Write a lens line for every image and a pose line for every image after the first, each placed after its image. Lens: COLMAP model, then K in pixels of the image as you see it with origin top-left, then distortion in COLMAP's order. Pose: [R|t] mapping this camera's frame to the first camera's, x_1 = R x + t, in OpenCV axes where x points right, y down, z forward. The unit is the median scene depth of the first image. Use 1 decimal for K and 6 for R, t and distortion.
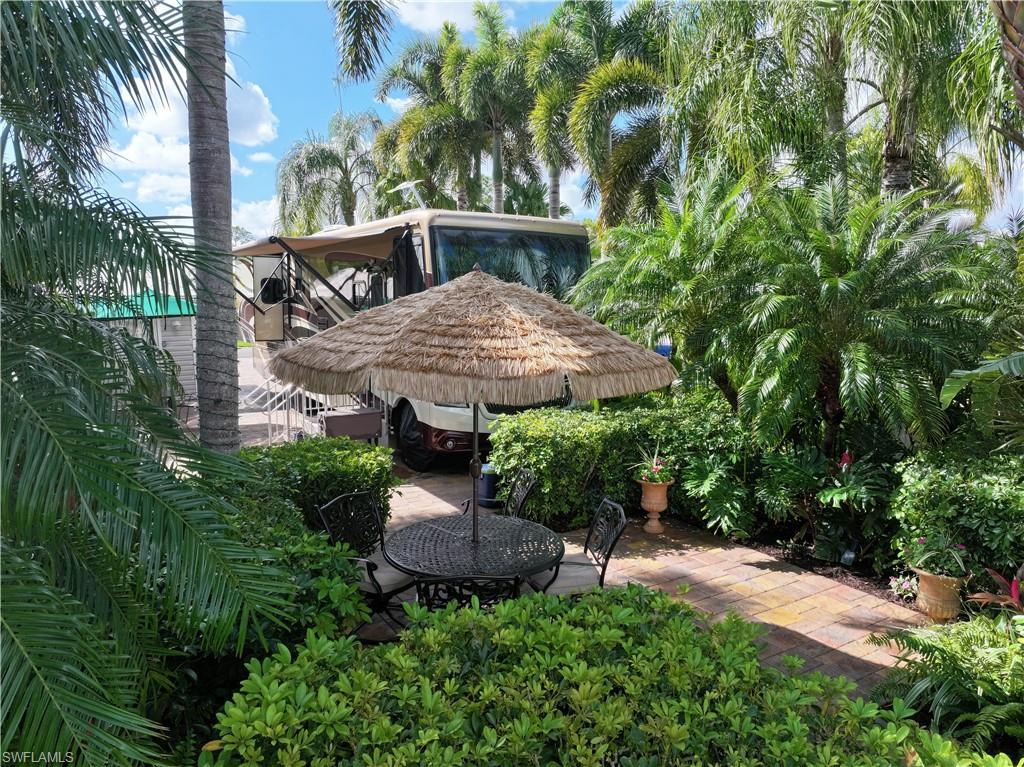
lens RADIAL K [[719.5, 0, 515.8], [0, 719.5, 380.4], [0, 0, 1]] dist [0.006896, 0.006044]
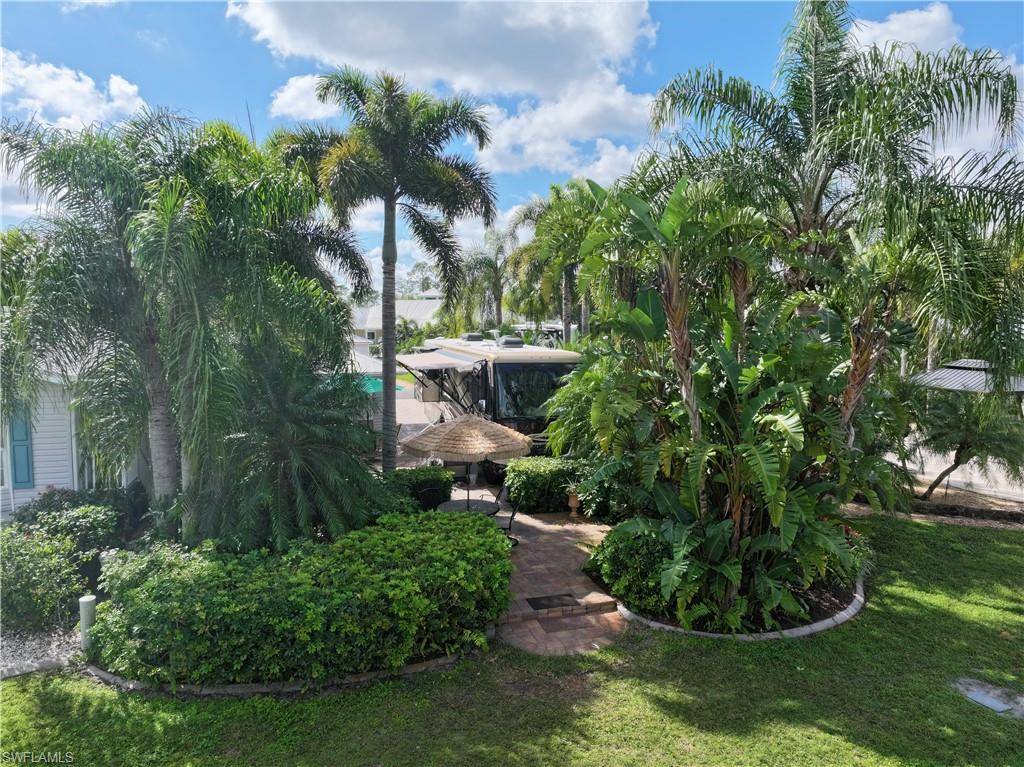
lens RADIAL K [[719.5, 0, 515.8], [0, 719.5, 380.4], [0, 0, 1]] dist [0.006896, 0.006044]
pose [[0.965938, 0.034591, -0.256452, 0.558811], [-0.039913, 0.999082, -0.015573, -0.161081], [0.255677, 0.025279, 0.966432, -1.150665]]
